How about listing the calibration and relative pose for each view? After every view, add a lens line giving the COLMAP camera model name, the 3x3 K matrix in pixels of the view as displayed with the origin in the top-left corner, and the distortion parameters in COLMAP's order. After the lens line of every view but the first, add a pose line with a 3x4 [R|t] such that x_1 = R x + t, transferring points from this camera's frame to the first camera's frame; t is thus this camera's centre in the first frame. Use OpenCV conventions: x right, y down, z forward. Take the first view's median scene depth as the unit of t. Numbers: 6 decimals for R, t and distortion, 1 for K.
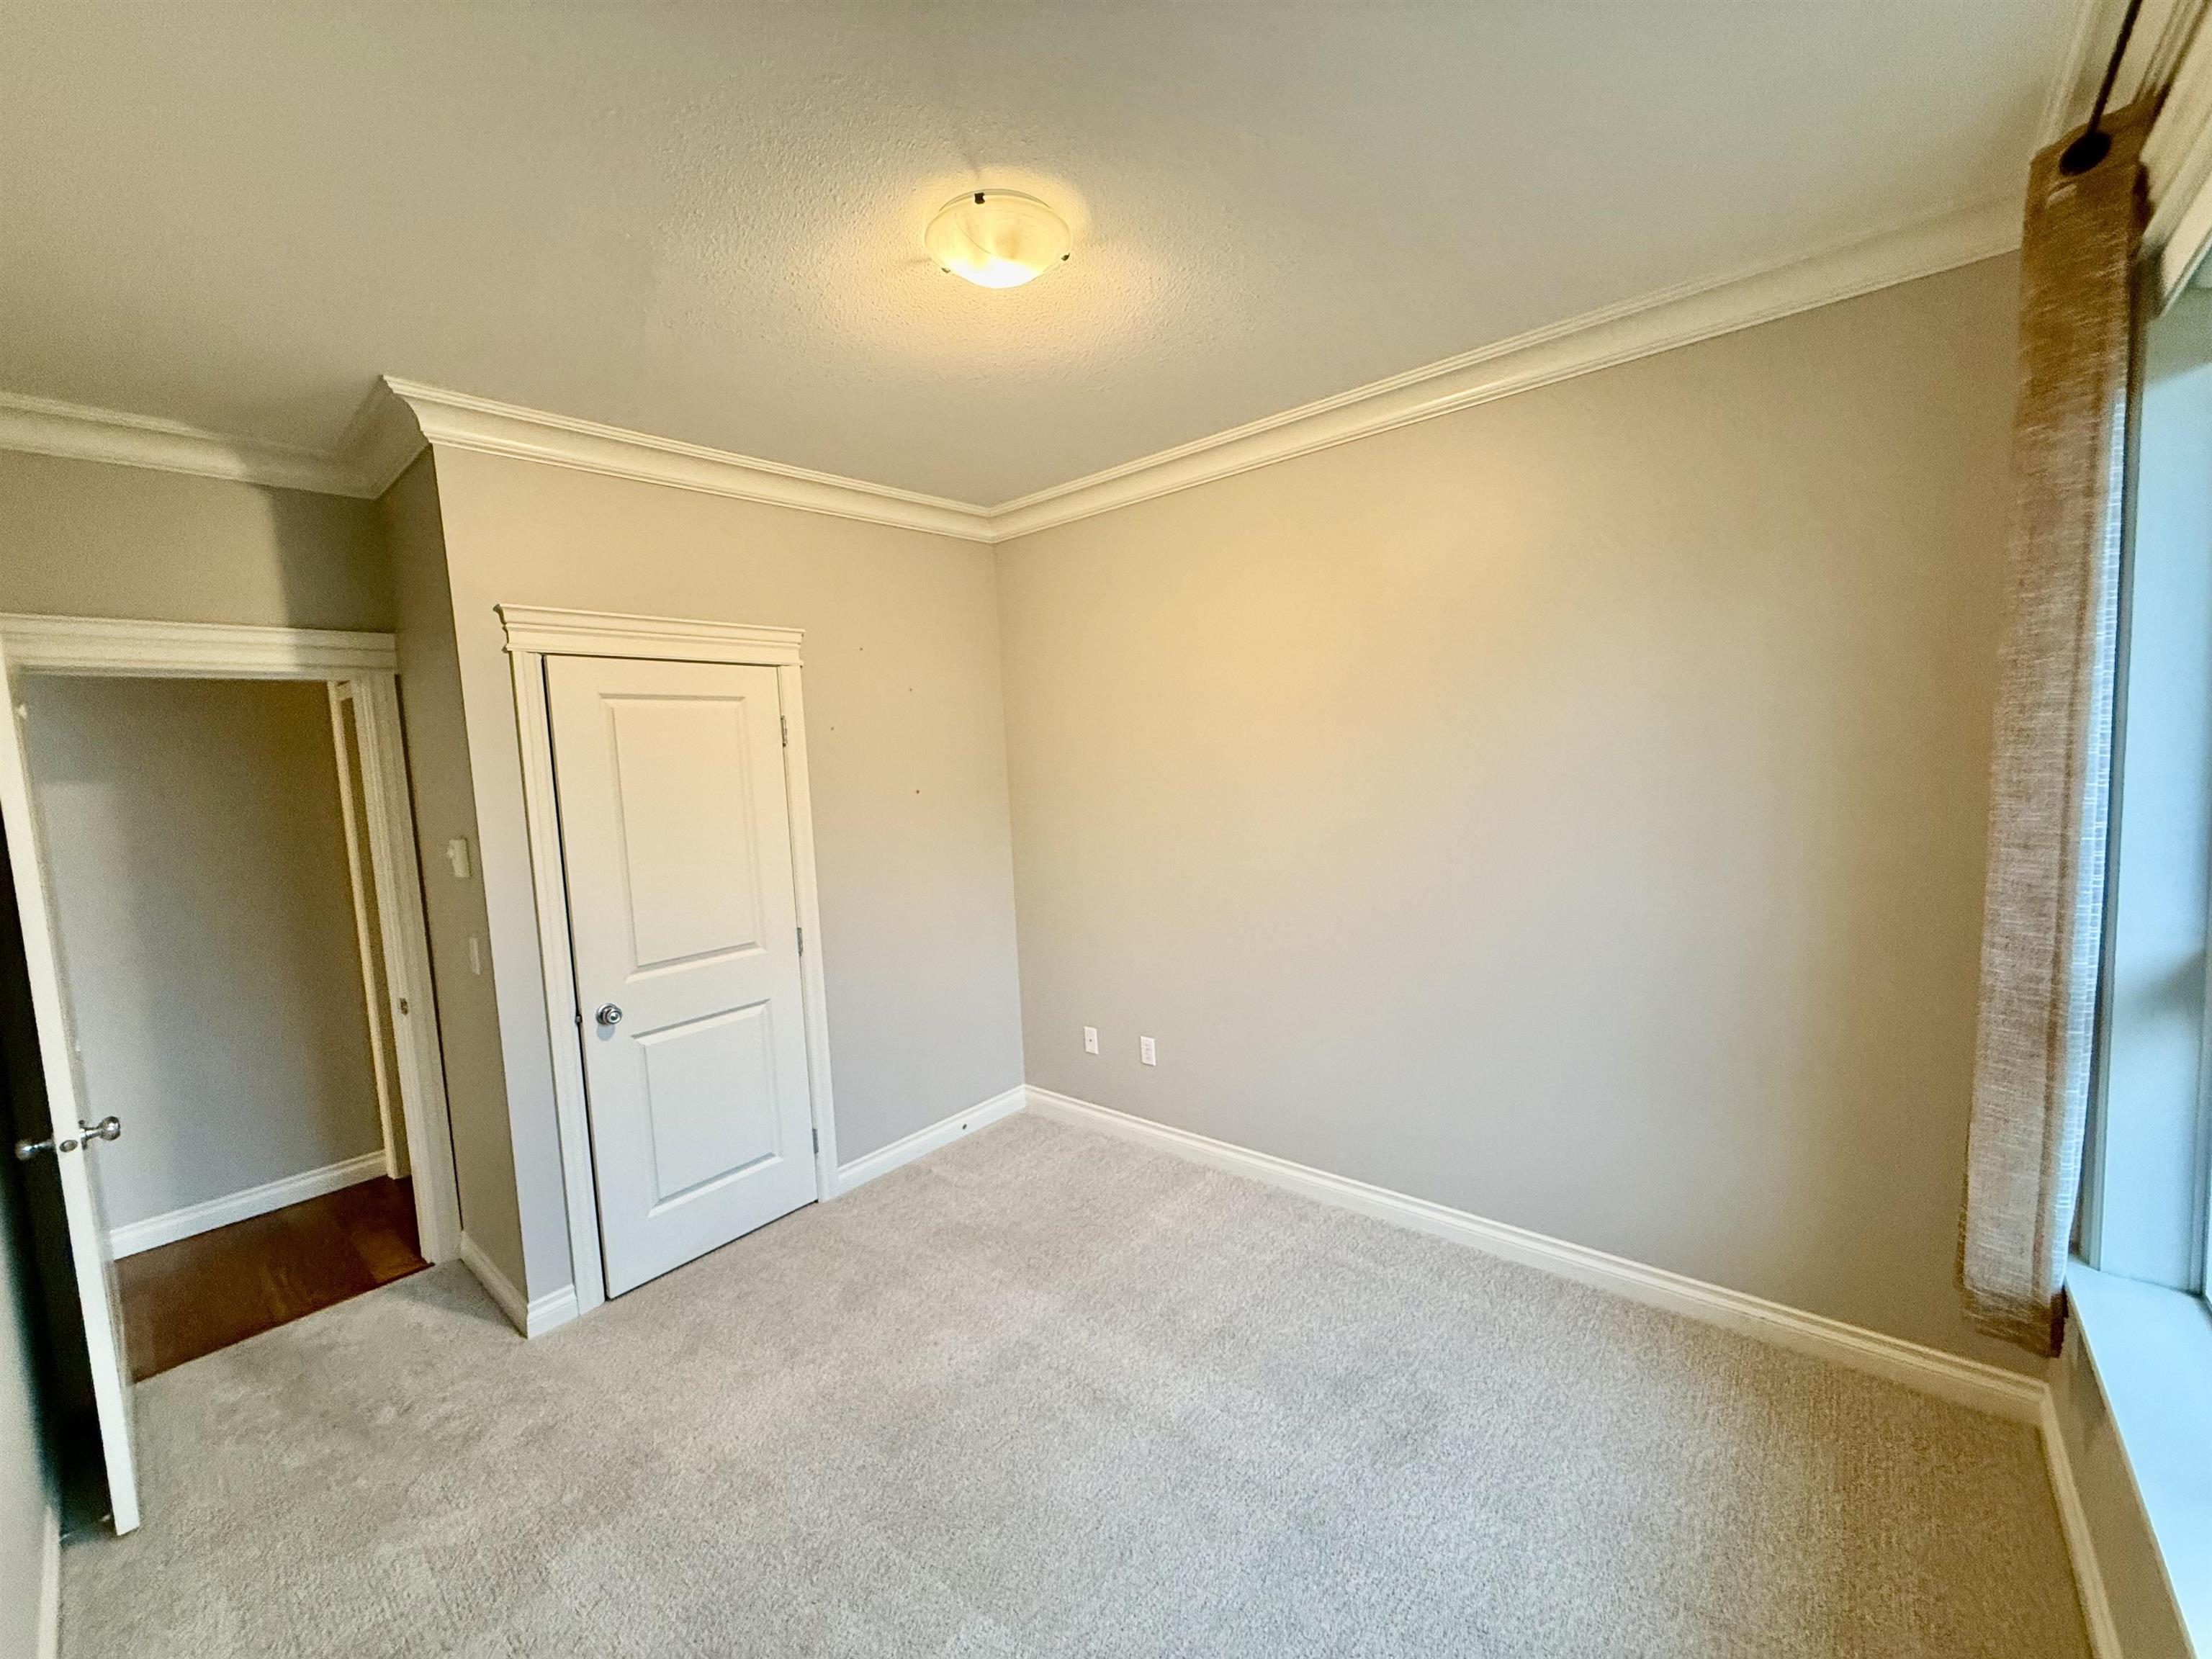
lens RADIAL K [[884.6, 0, 1108.2], [0, 884.6, 826.1], [0, 0, 1]] dist [0.001309, 0.000337]
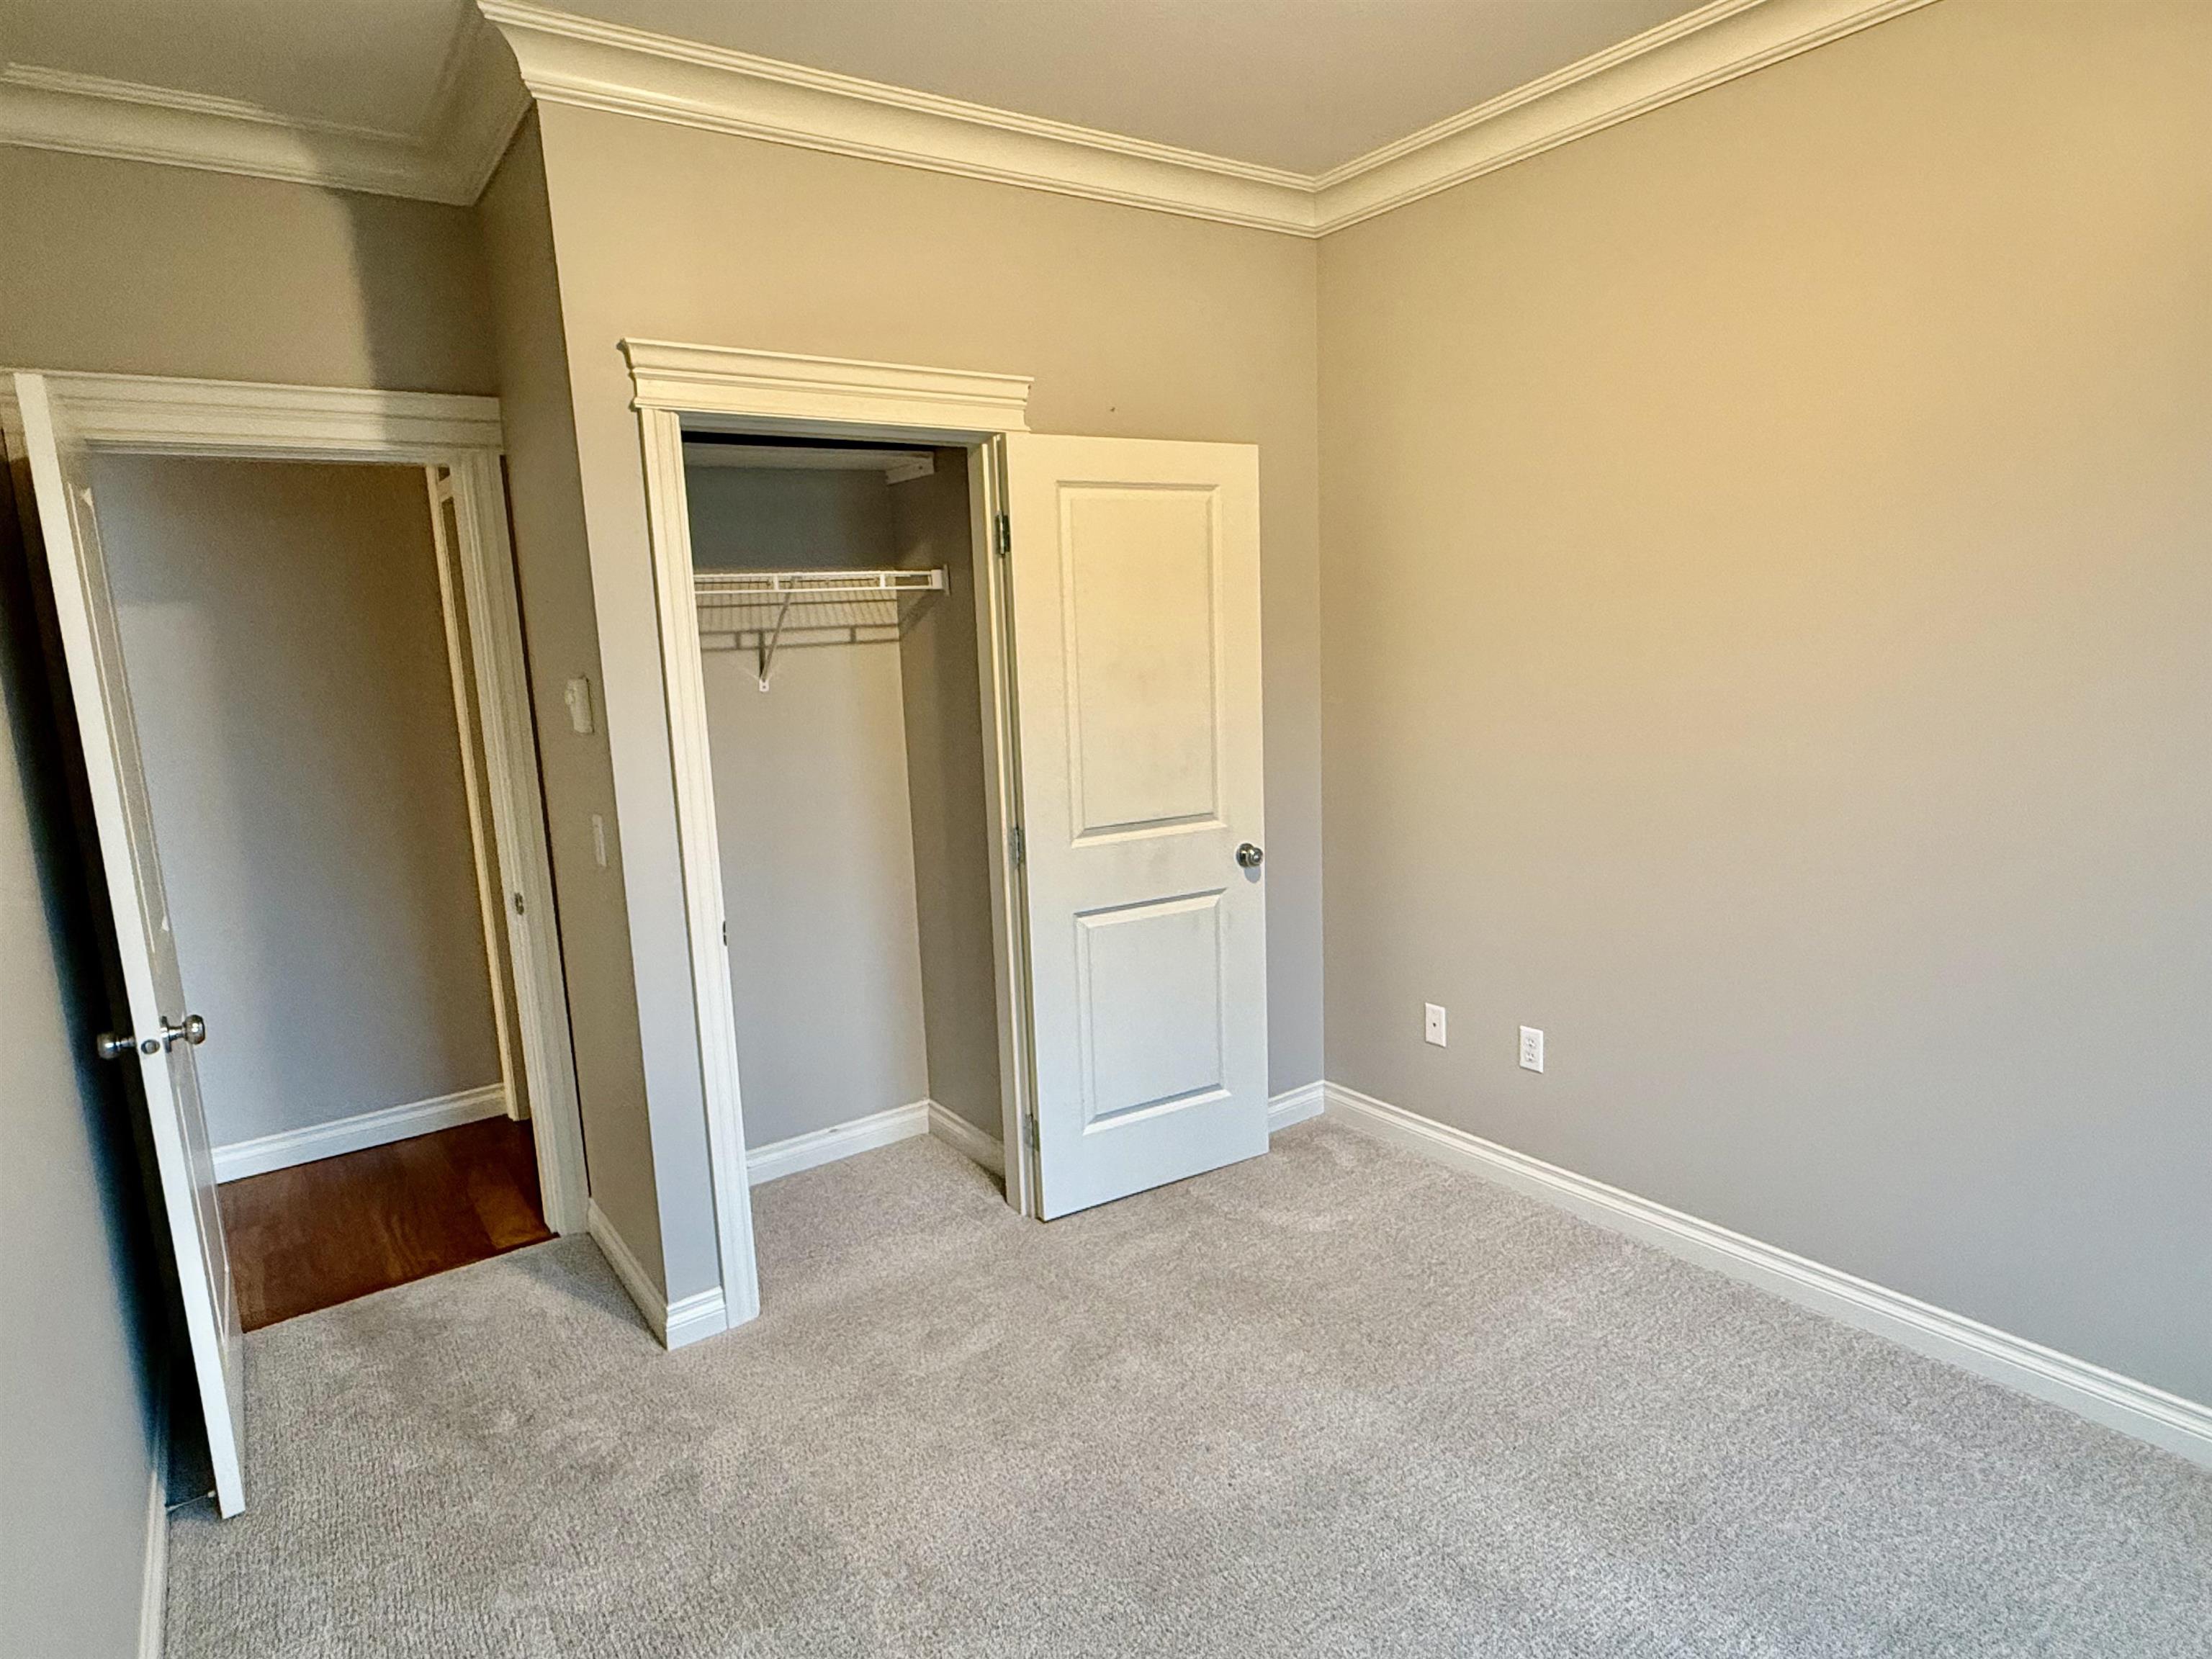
lens RADIAL K [[1214.6, 0, 1102.7], [0, 1214.6, 835.1], [0, 0, 1]] dist [0.002676, -0.001211]
pose [[0.972644, 0.050876, -0.226661, -0.084385], [-0.029232, 0.994772, 0.097843, 0.032219], [0.230454, -0.088540, 0.969047, 0.124290]]
